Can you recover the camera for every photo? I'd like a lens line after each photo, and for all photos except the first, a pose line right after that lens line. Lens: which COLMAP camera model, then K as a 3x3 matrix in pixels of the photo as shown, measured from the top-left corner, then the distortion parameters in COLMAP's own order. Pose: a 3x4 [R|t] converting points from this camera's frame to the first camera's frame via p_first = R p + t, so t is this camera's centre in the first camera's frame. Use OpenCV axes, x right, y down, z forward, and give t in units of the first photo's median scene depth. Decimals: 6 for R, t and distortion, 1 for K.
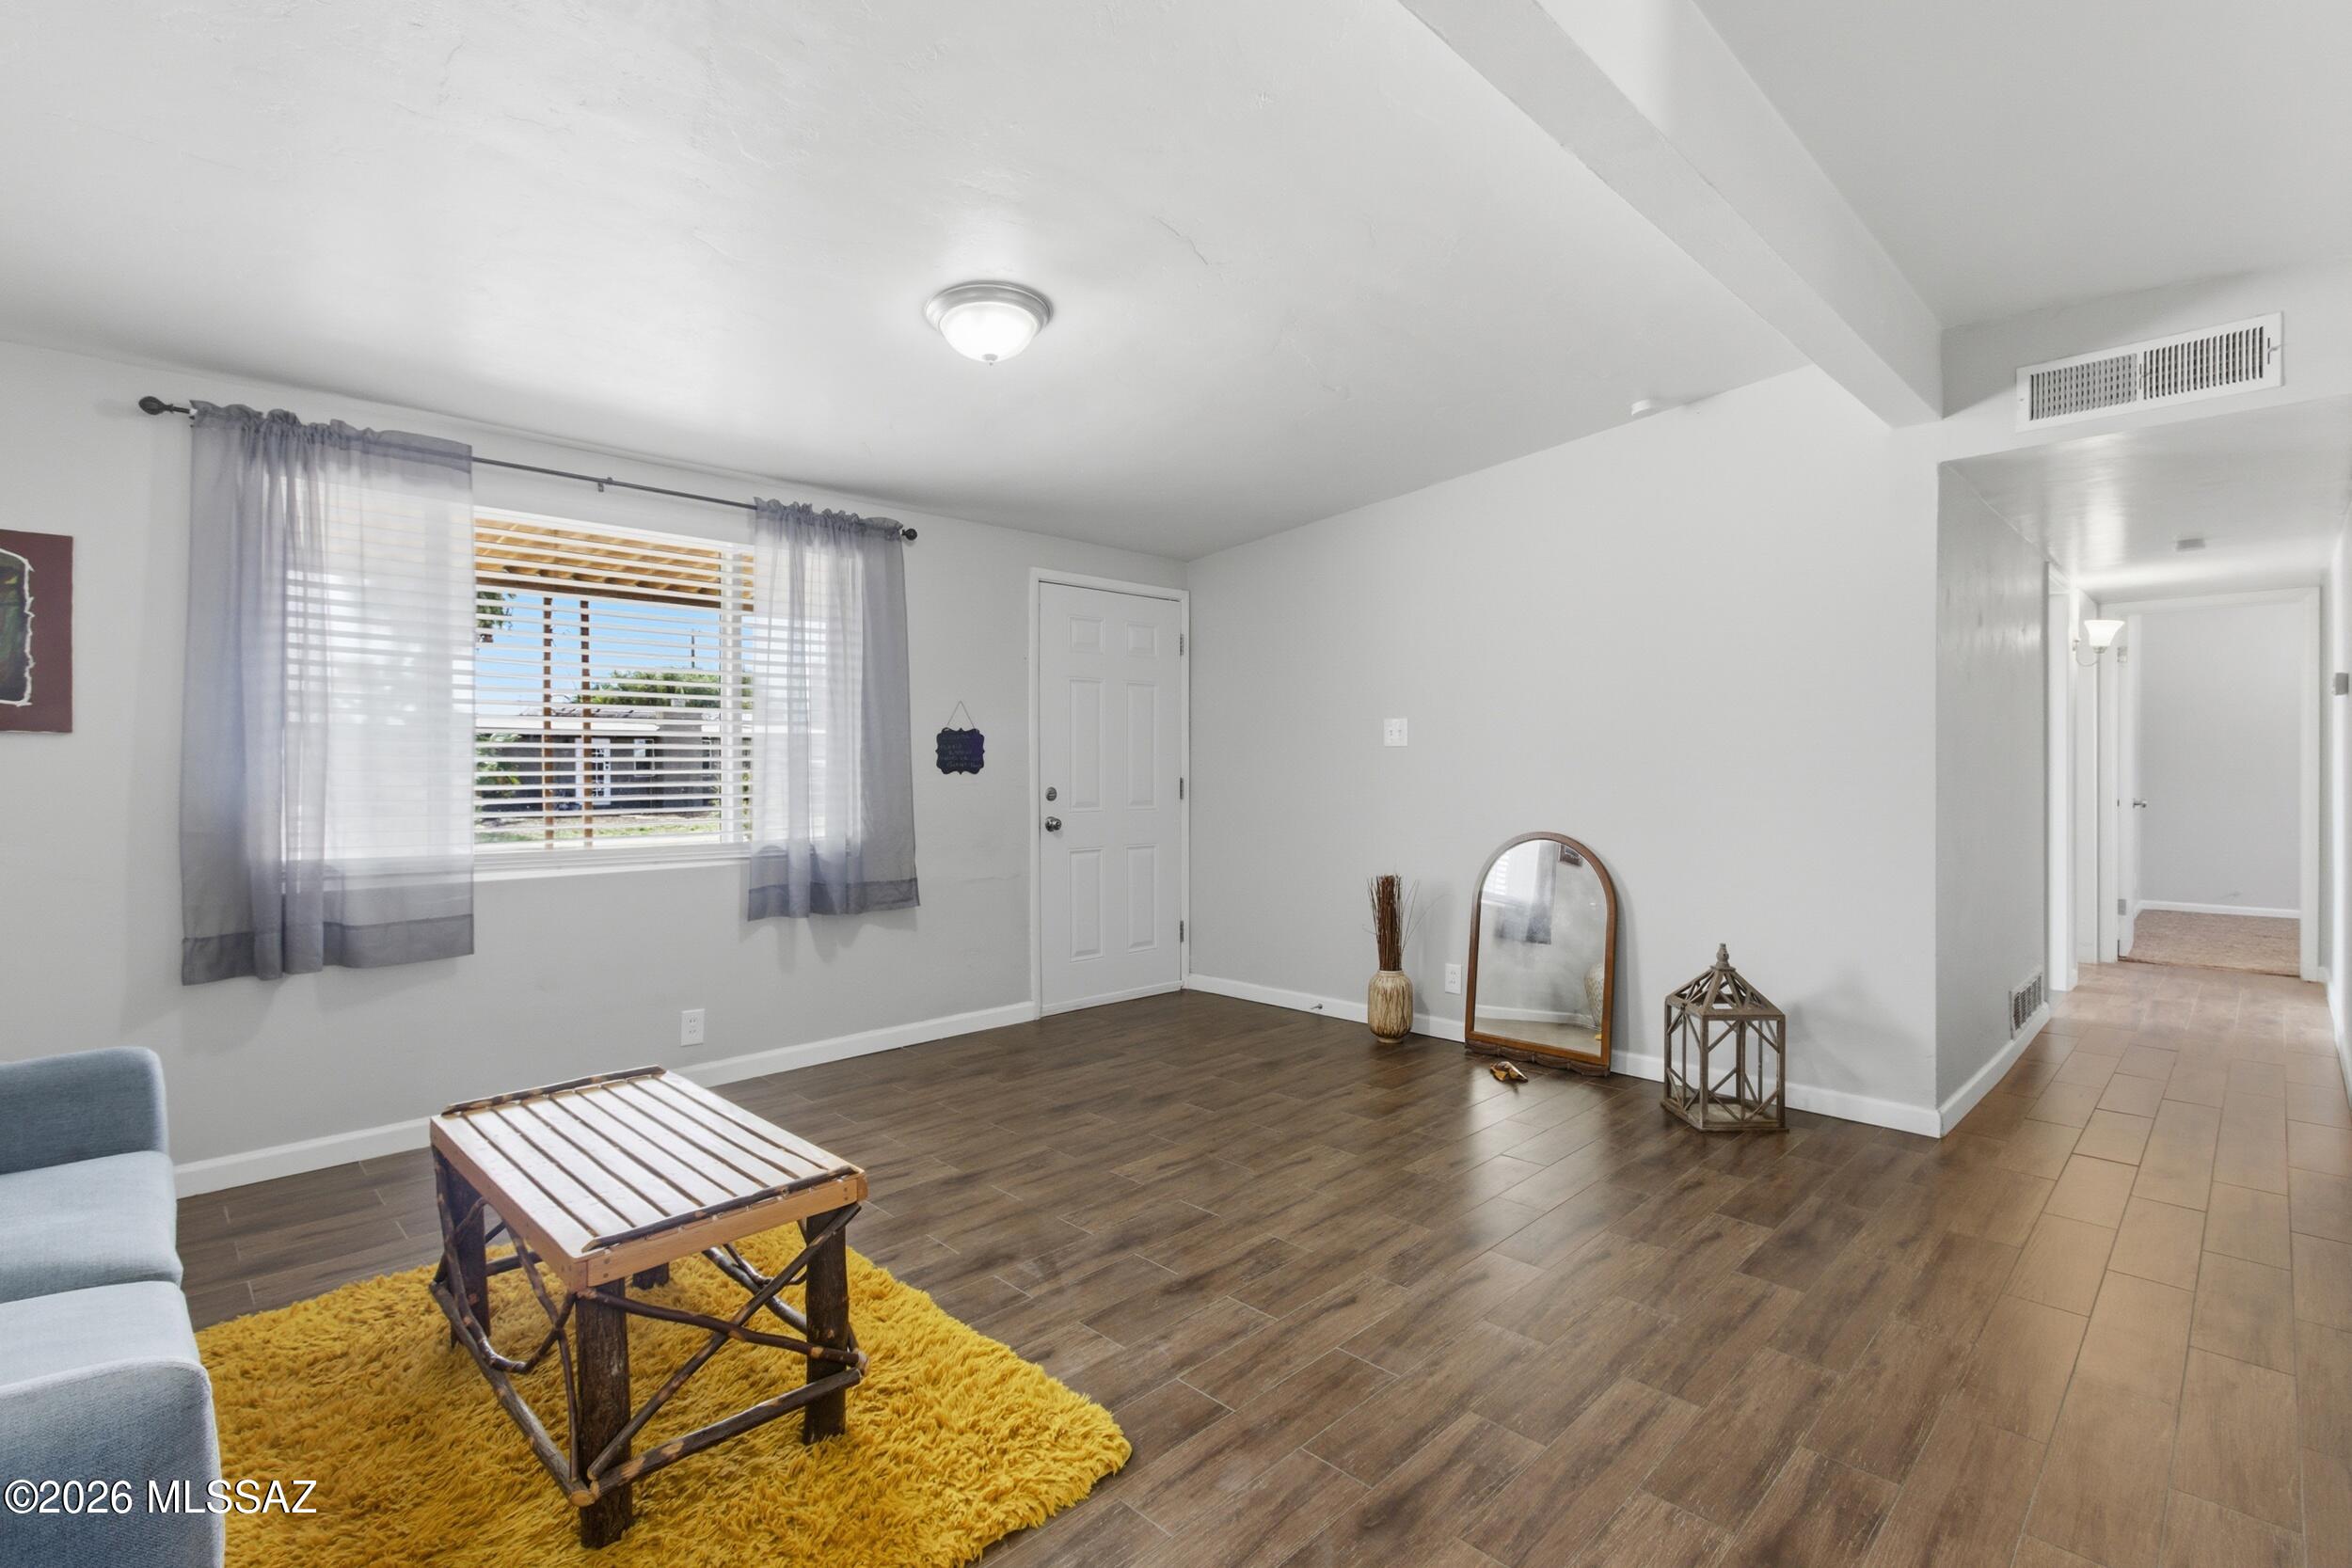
lens RADIAL K [[1087.1, 0, 1178.5], [0, 1087.1, 776.3], [0, 0, 1]] dist [-0.002463, 0.002700]
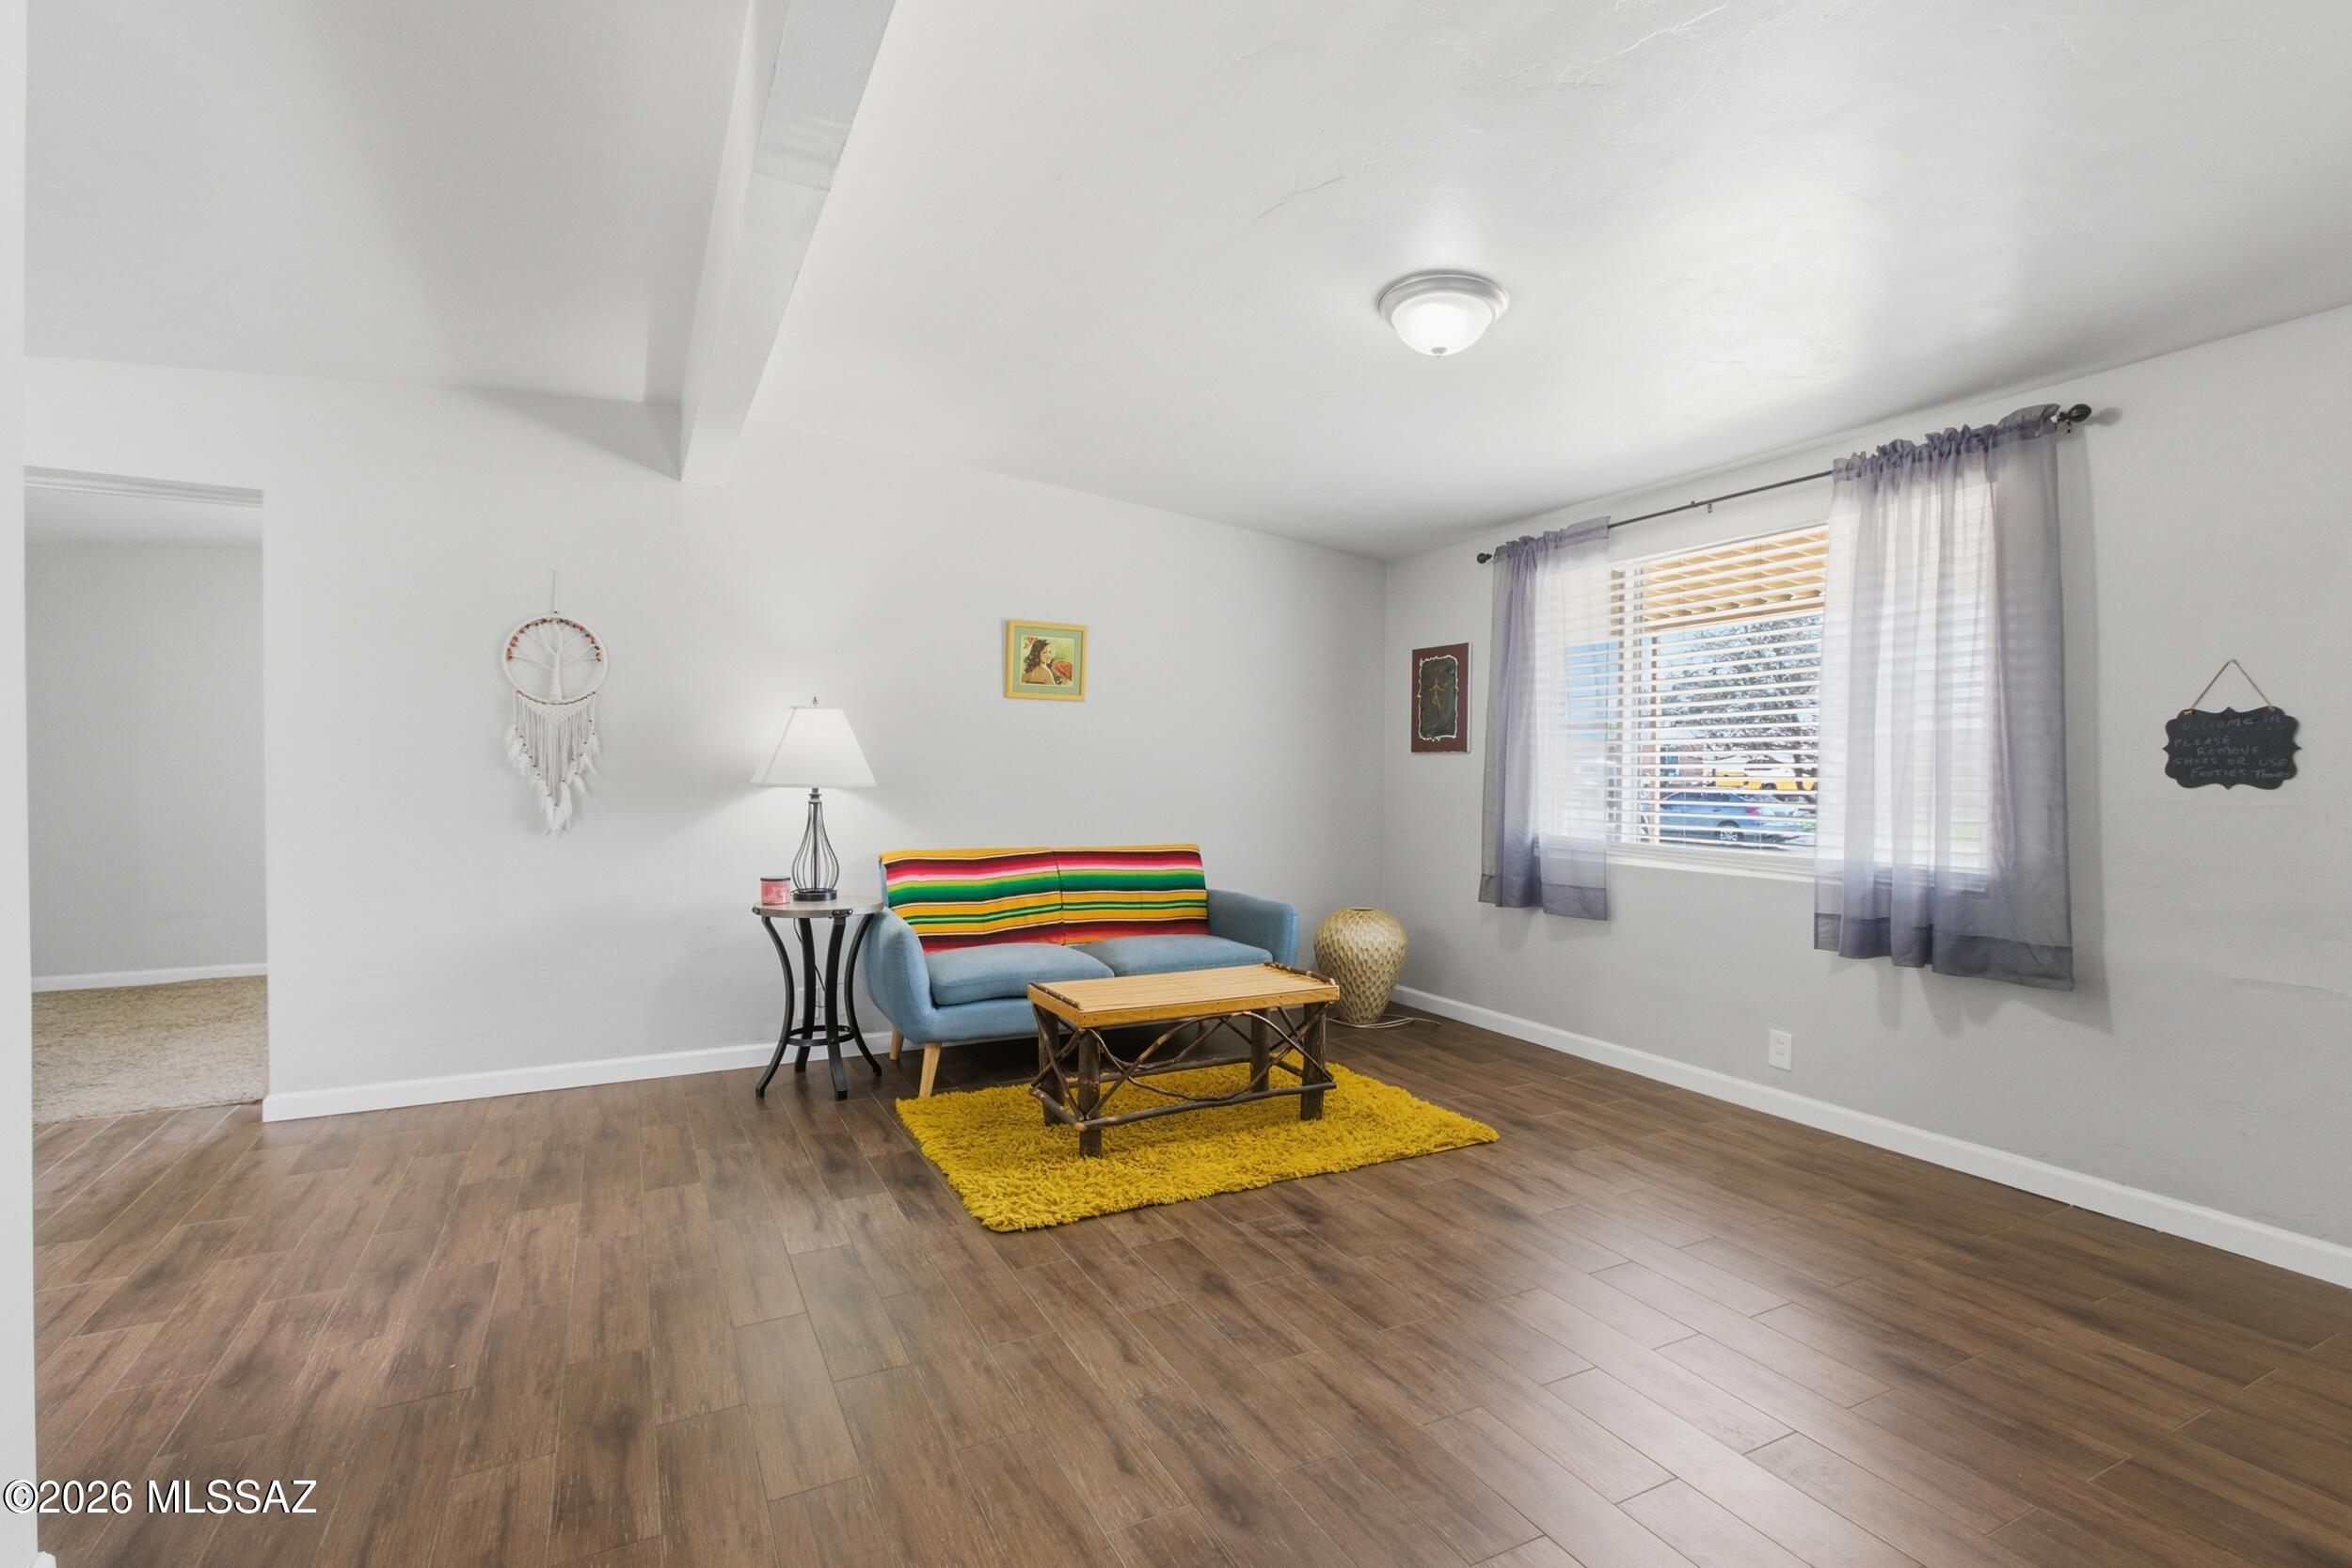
lens RADIAL K [[1087.1, 0, 1185.2], [0, 1087.1, 802.5], [0, 0, 1]] dist [-0.002463, 0.002700]
pose [[-0.298008, 0.029907, -0.954095, 0.636403], [-0.011220, 0.999330, 0.034830, -0.010998], [0.954498, 0.021085, -0.297473, 0.829428]]
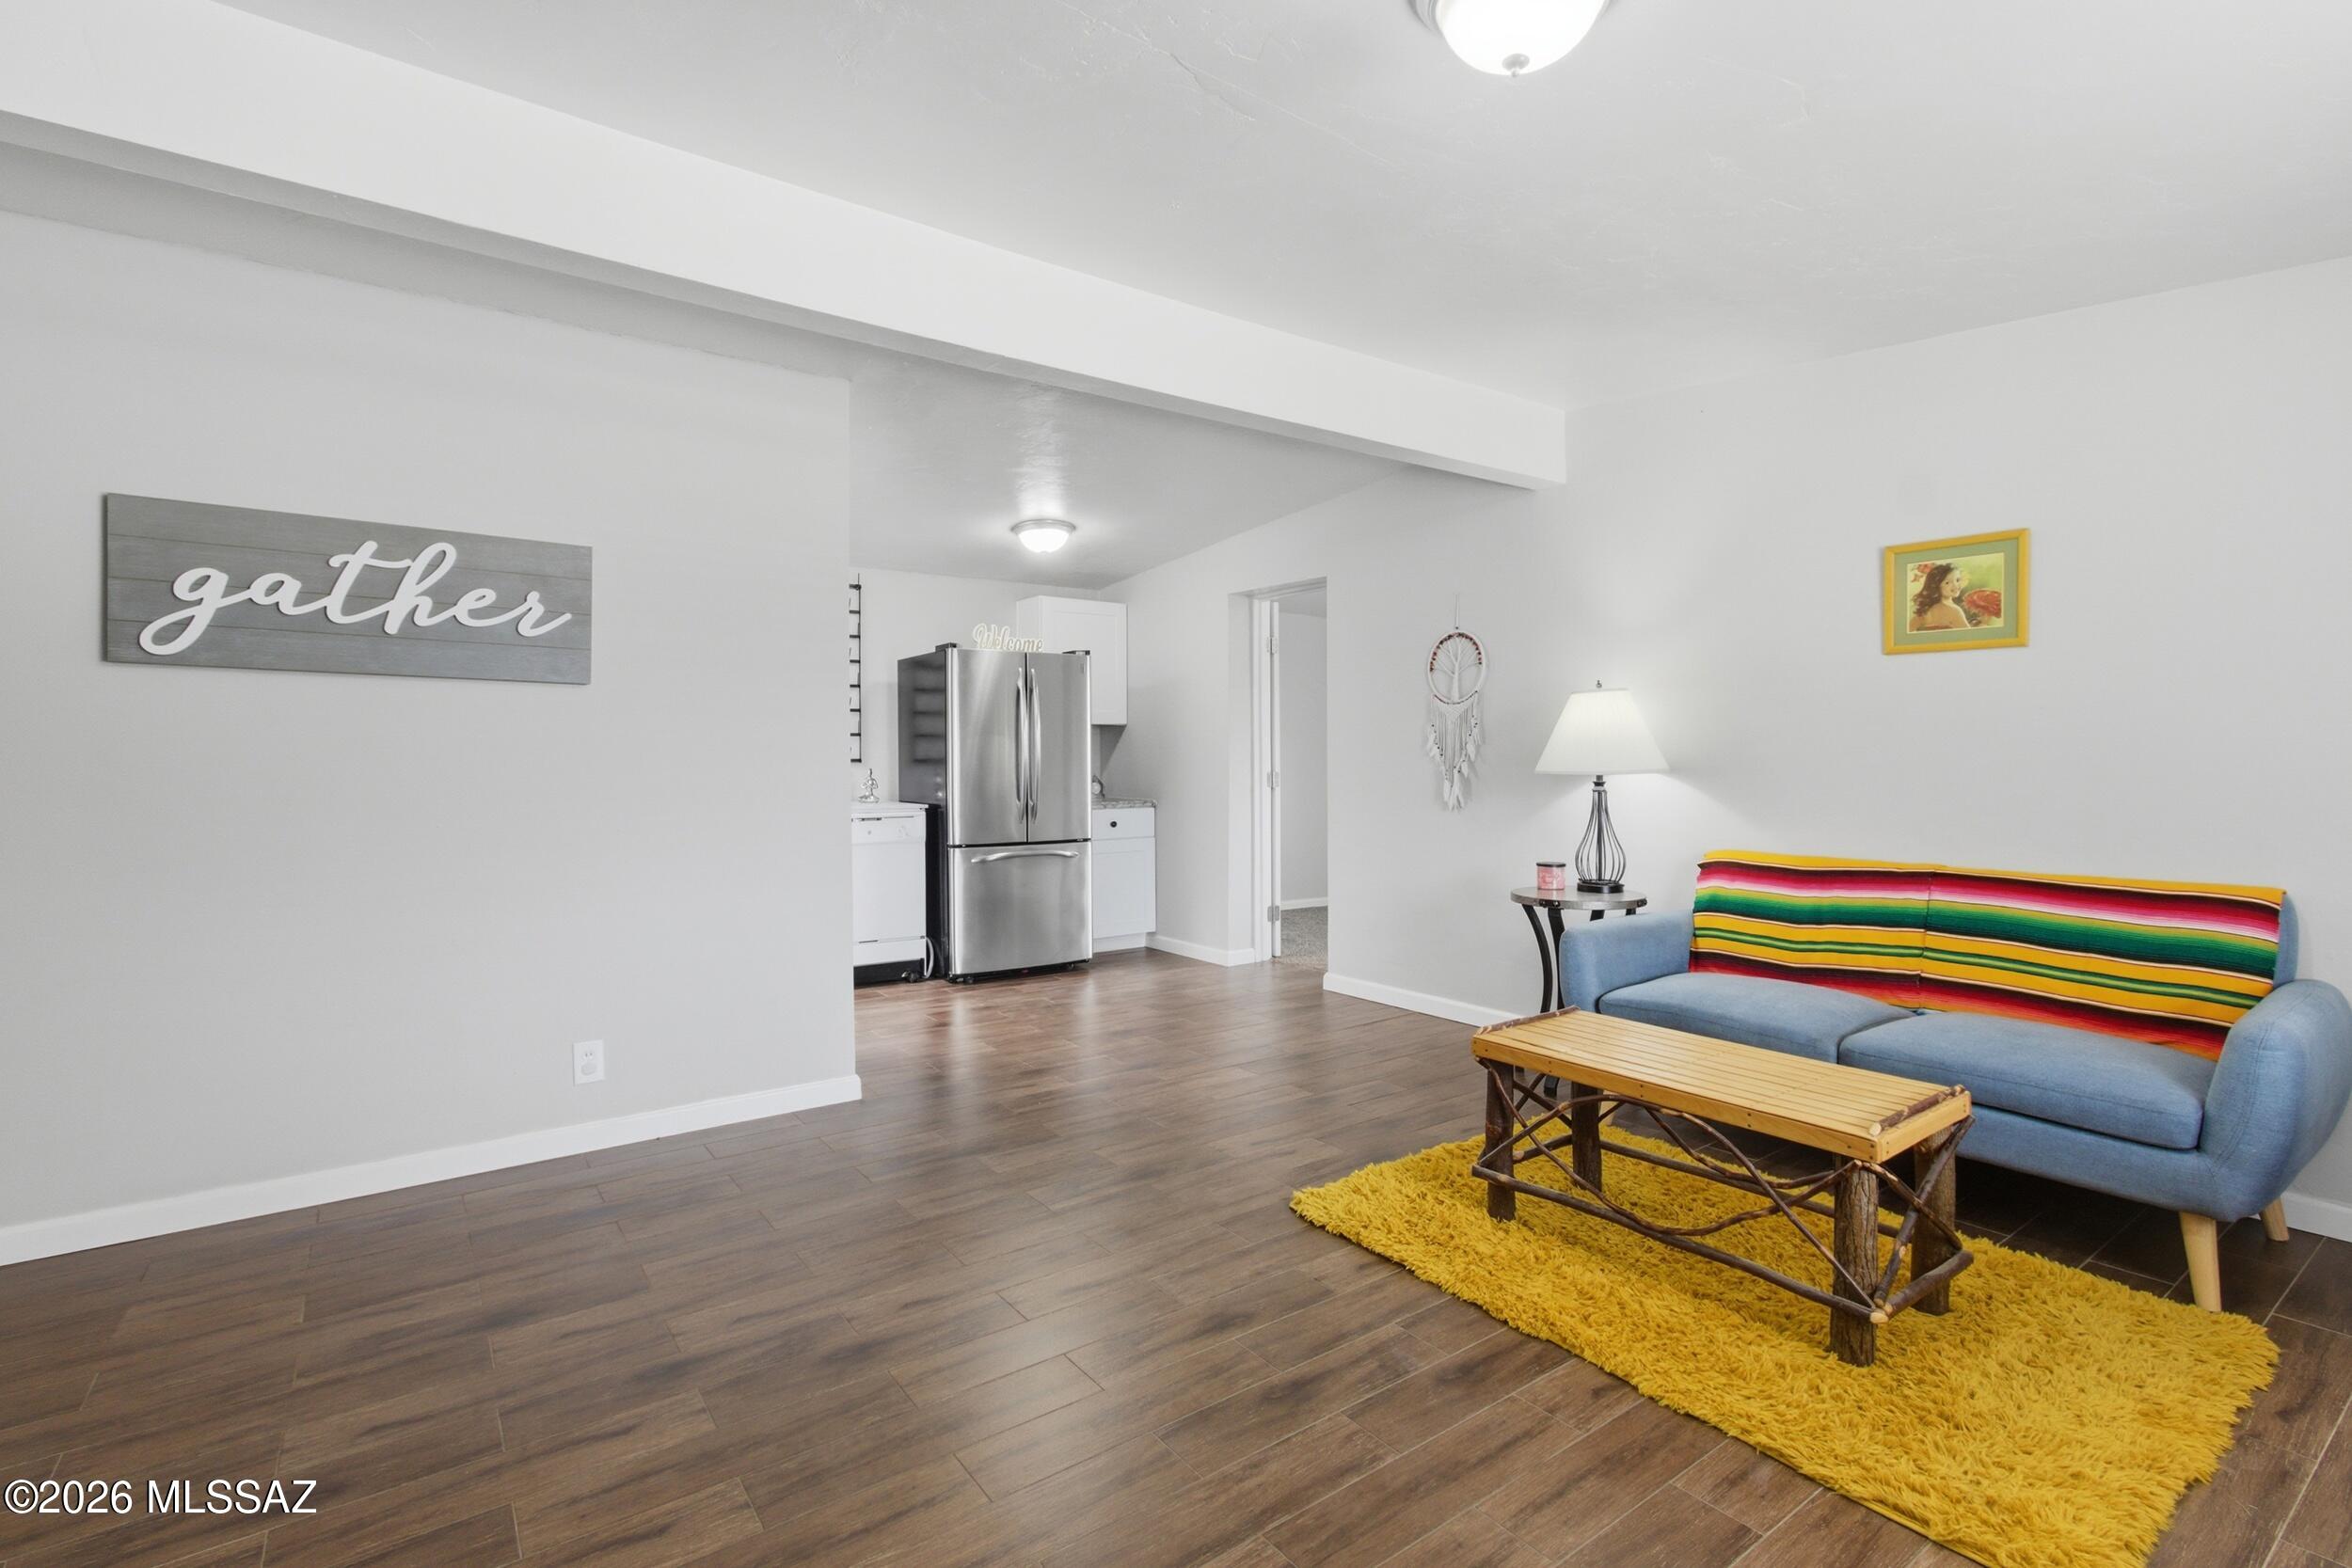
lens RADIAL K [[1087.1, 0, 1187.9], [0, 1087.1, 780.9], [0, 0, 1]] dist [-0.002463, 0.002700]
pose [[-0.989238, 0.003532, 0.146270, -0.062918], [0.007626, 0.999594, 0.027437, -0.009083], [-0.146114, 0.028258, -0.988864, 1.245256]]
